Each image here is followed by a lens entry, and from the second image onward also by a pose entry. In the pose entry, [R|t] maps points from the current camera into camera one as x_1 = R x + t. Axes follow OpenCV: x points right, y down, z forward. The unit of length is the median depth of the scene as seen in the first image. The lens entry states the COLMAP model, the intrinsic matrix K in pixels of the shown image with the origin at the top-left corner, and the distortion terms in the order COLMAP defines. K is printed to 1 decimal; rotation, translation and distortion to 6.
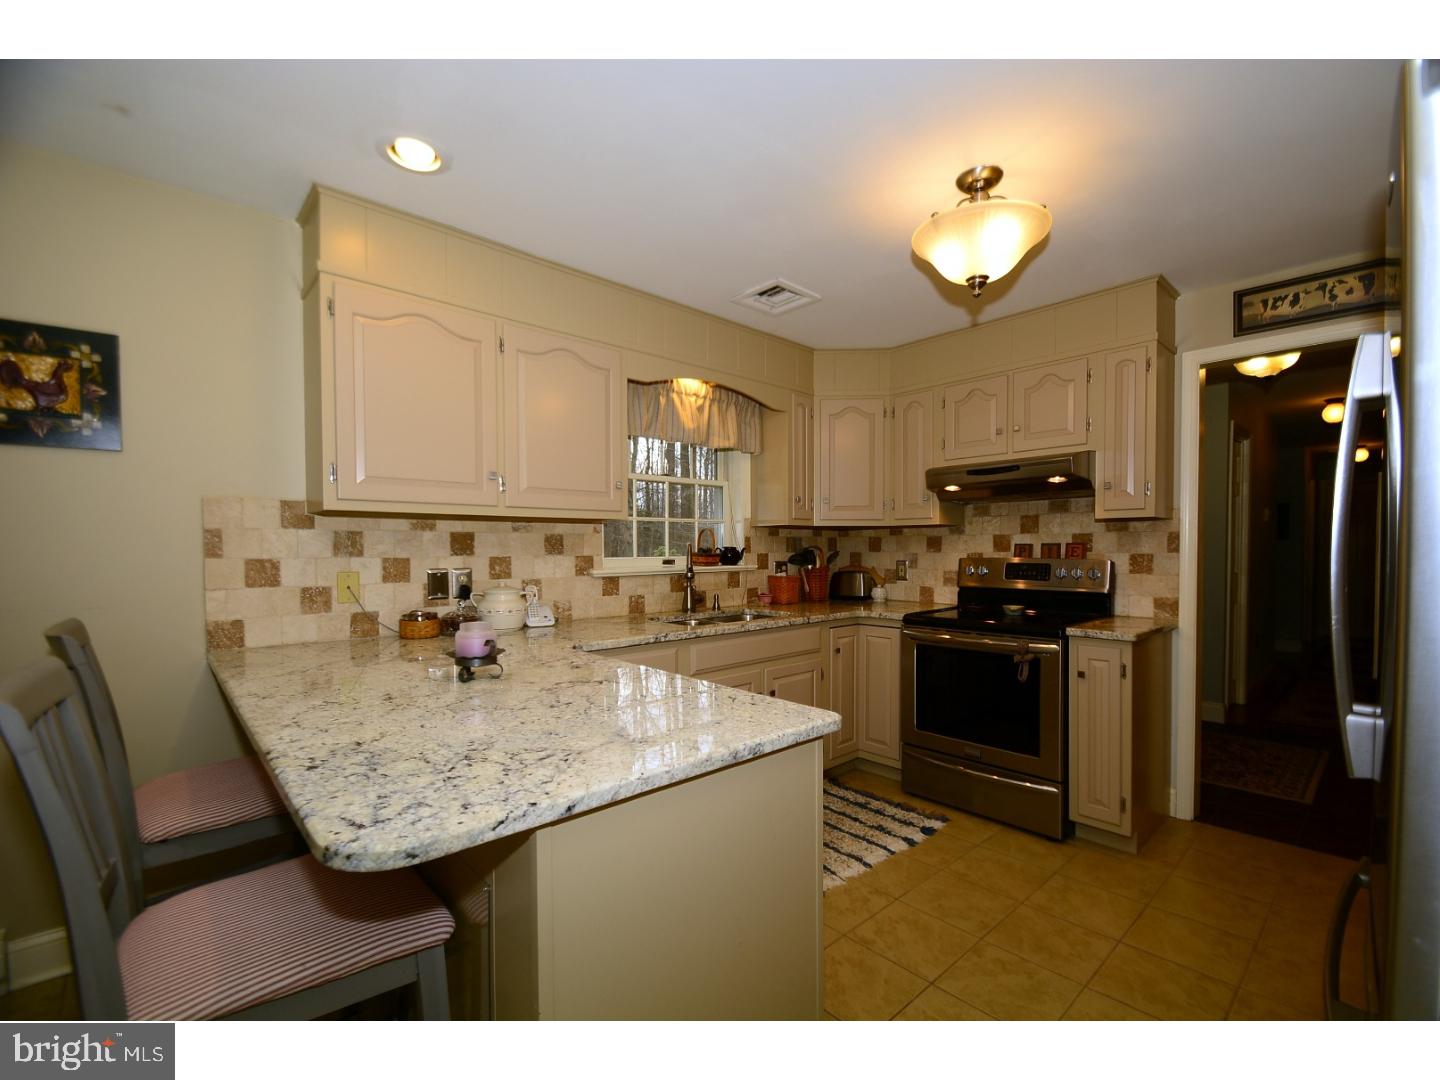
lens RADIAL K [[653.1, 0, 693.2], [0, 653.1, 549.2], [0, 0, 1]] dist [0.000386, -0.006185]
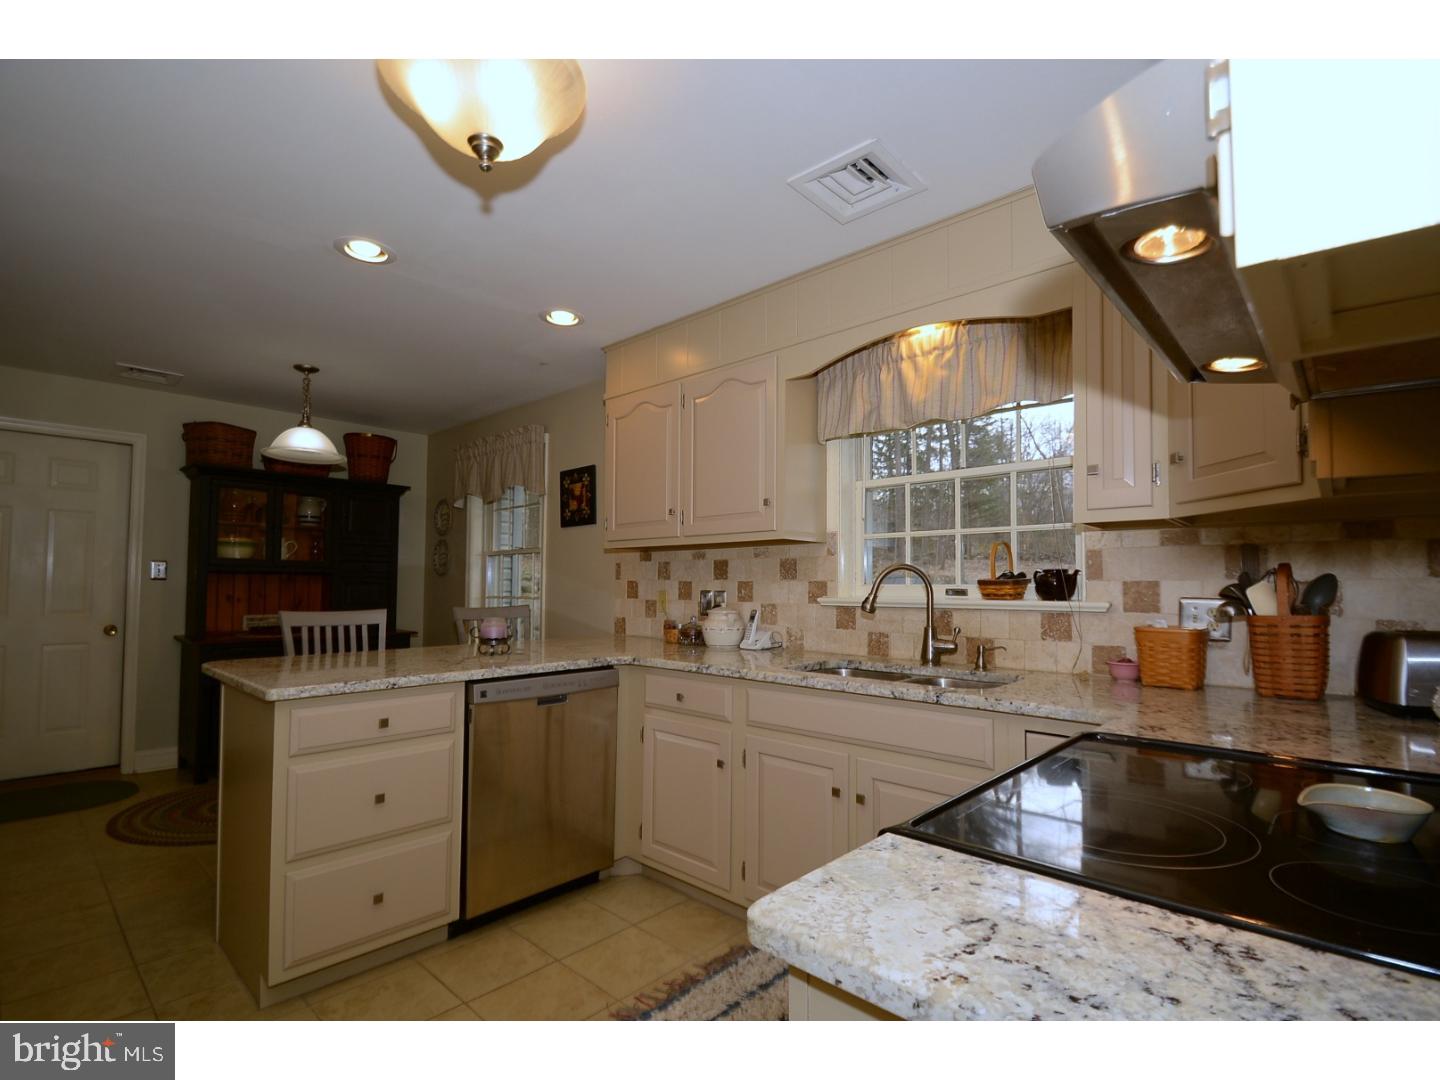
lens RADIAL K [[653.1, 0, 719.4], [0, 653.1, 555.2], [0, 0, 1]] dist [0.000386, -0.006185]
pose [[0.109163, -0.040754, -0.993188, 0.708295], [-0.008192, 0.999088, -0.041897, 0.013171], [0.993990, 0.012710, 0.108730, 0.761356]]
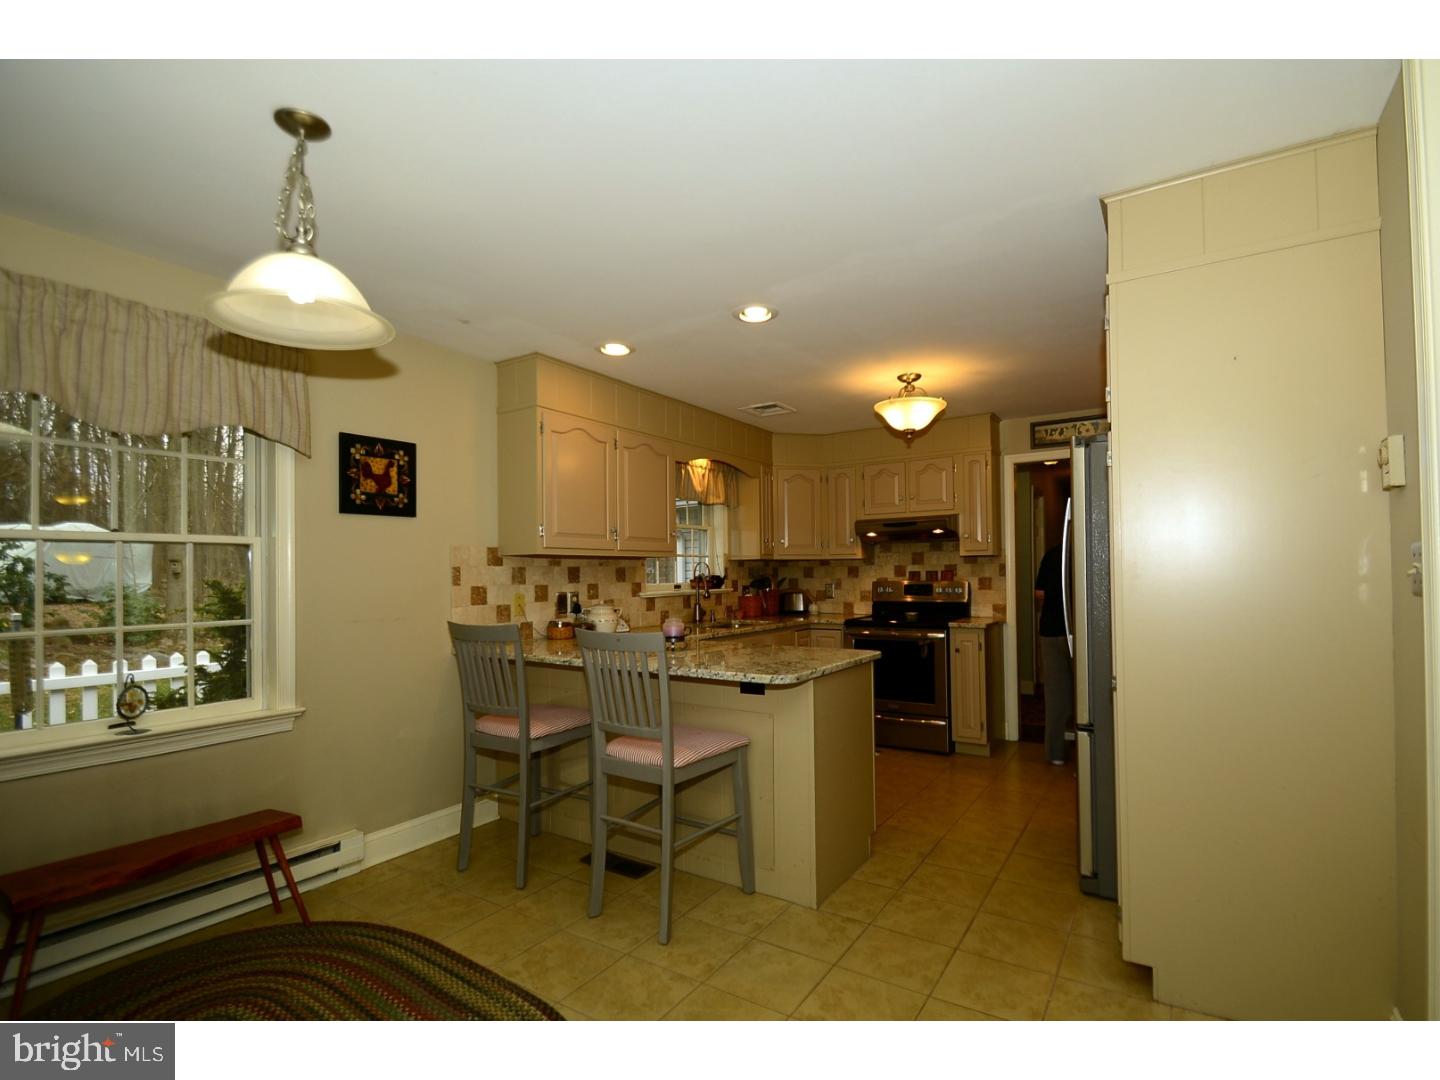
lens RADIAL K [[653.1, 0, 718.9], [0, 653.1, 547.7], [0, 0, 1]] dist [0.000386, -0.006185]
pose [[0.972225, 0.001320, 0.234046, -0.334596], [0.008855, 0.999061, -0.042418, -0.003527], [-0.233882, 0.043312, 0.971300, -0.421593]]
